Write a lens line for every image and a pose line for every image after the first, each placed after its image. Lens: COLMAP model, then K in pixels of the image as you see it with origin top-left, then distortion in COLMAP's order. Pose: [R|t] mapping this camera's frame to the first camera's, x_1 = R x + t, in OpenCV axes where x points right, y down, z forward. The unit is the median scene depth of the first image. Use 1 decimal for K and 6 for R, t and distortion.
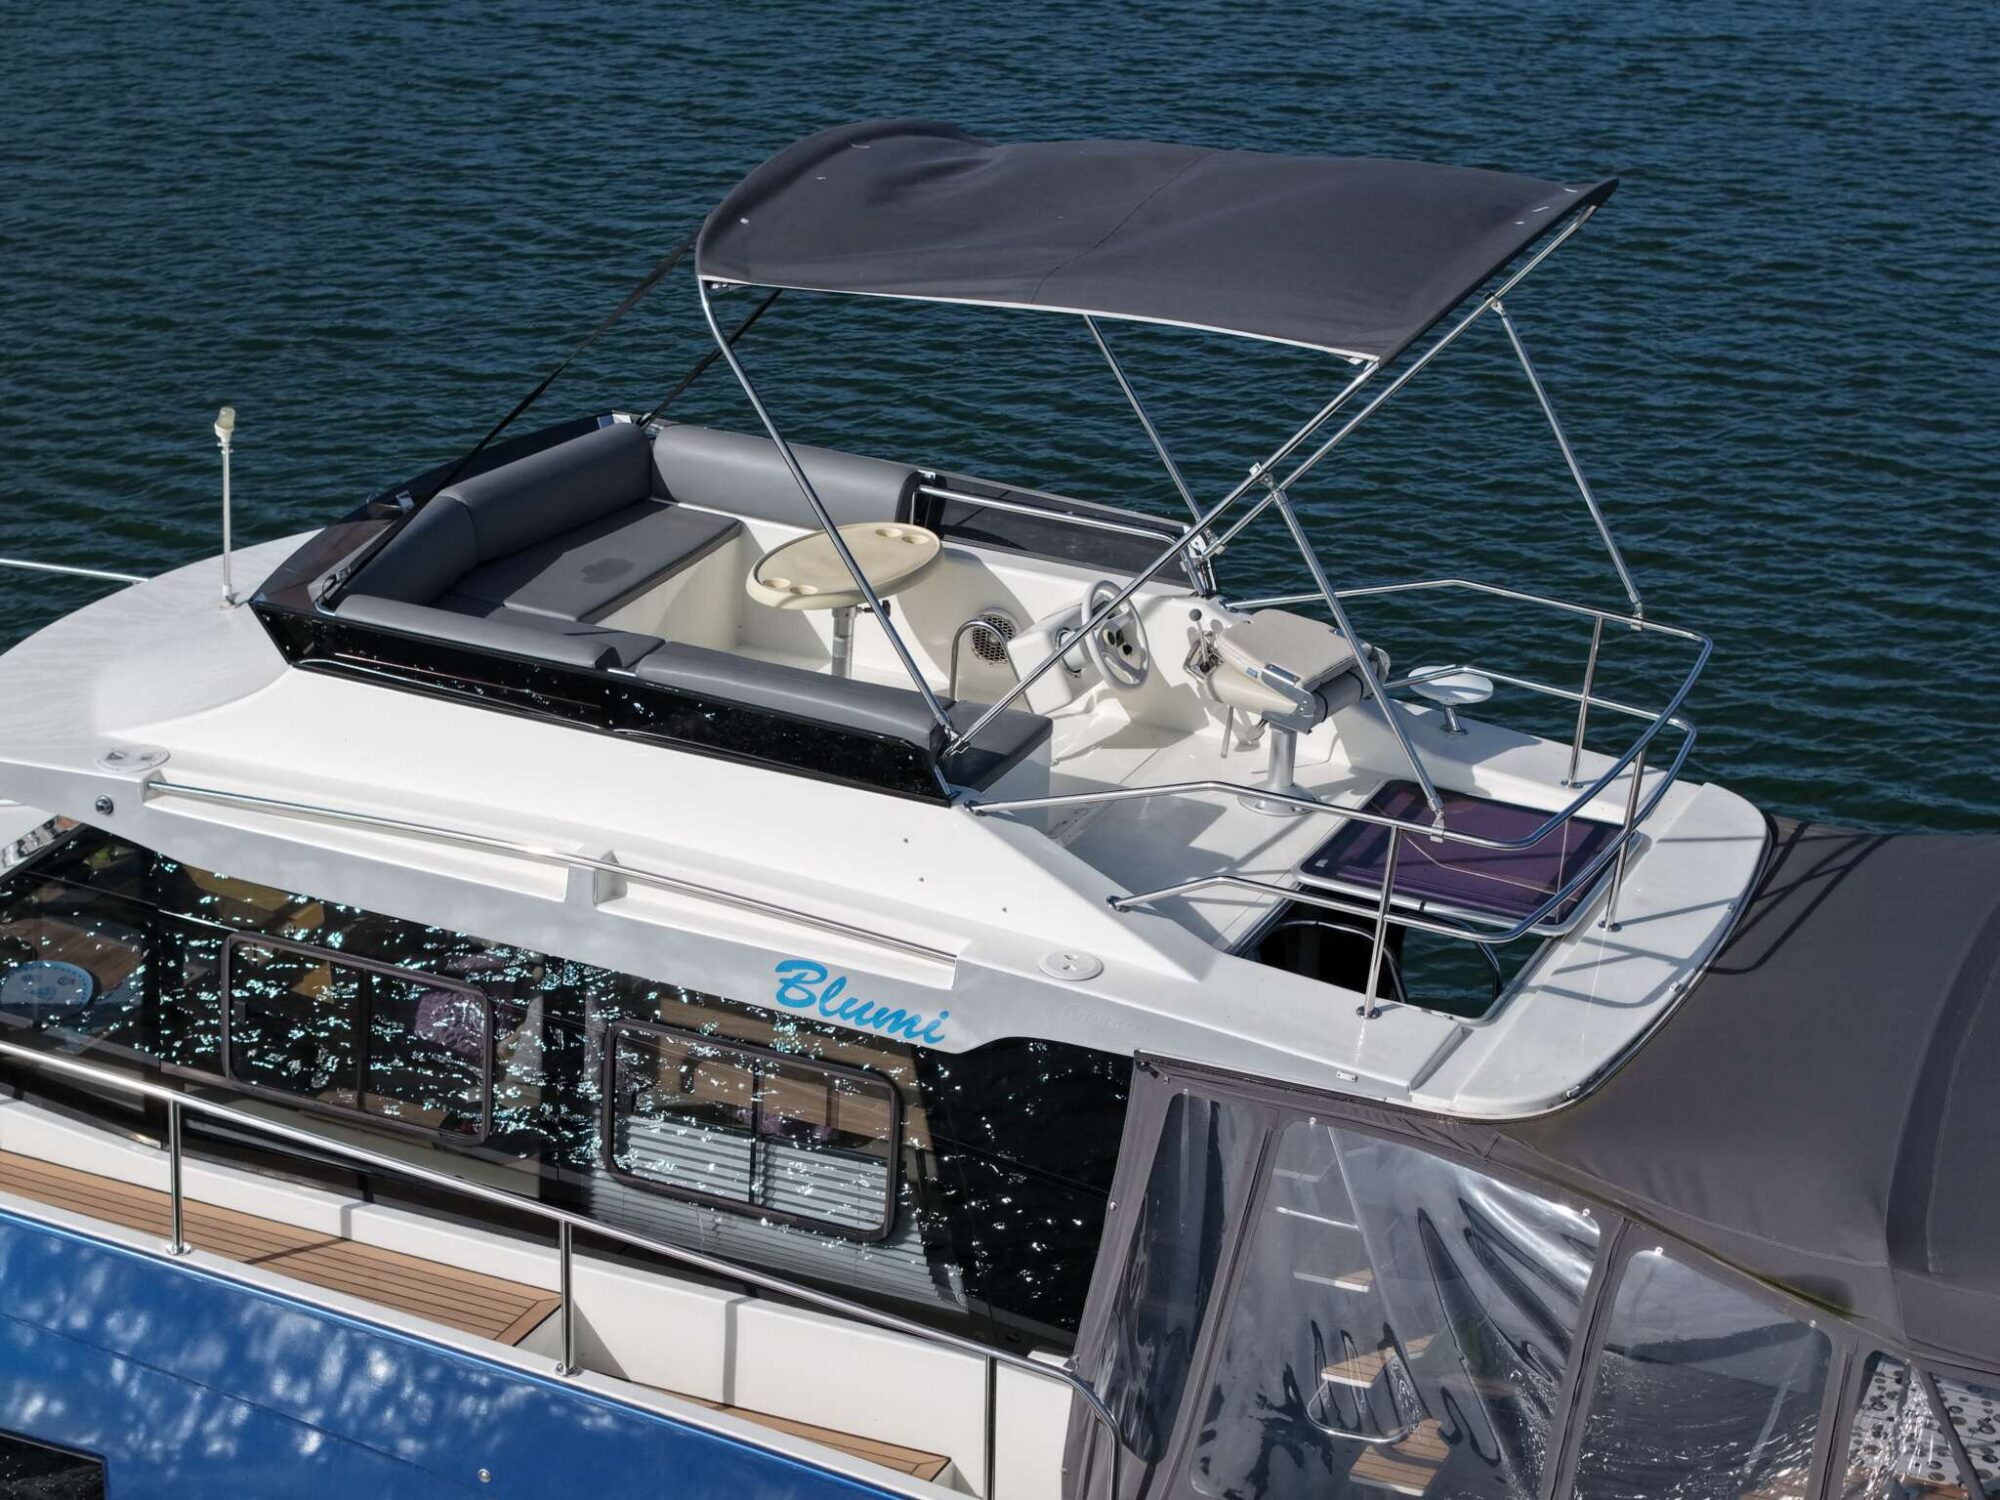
lens RADIAL K [[4614.2, 0, 1000.0], [0, 4614.2, 750.0], [0, 0, 1]] dist [-0.254155, 1.459977]
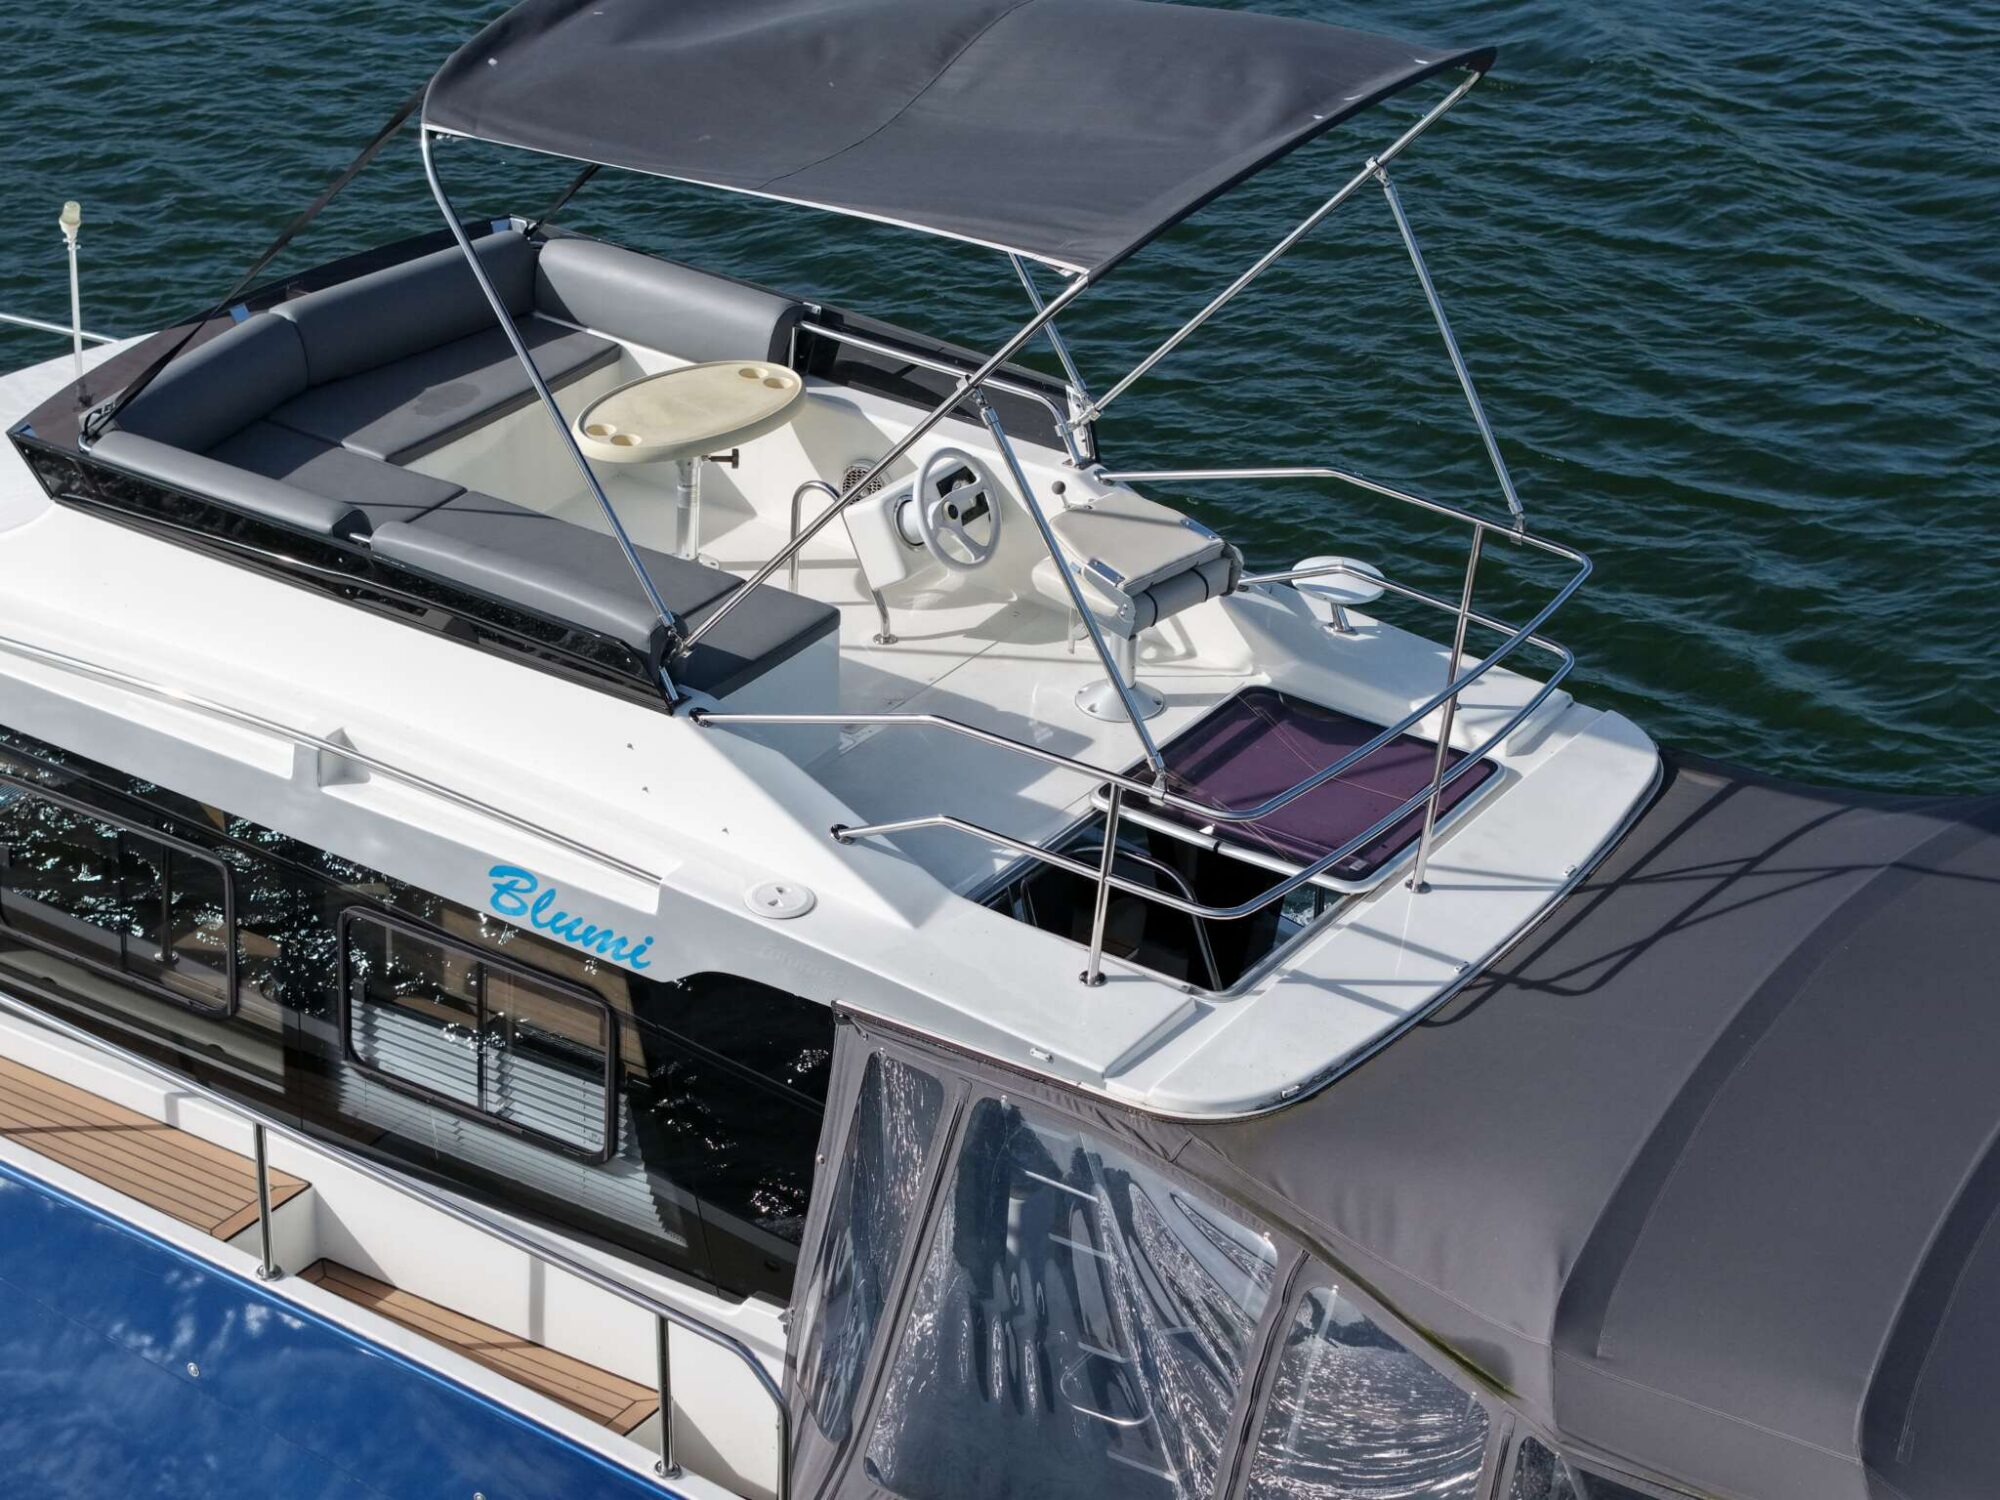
lens RADIAL K [[4614.2, 0, 1000.0], [0, 4614.2, 750.0], [0, 0, 1]] dist [-0.254155, 1.459977]
pose [[0.985626, 0.070539, -0.153513, 0.190522], [-0.055650, 0.993508, 0.099221, -0.073713], [0.159515, -0.089252, 0.983153, 0.104878]]
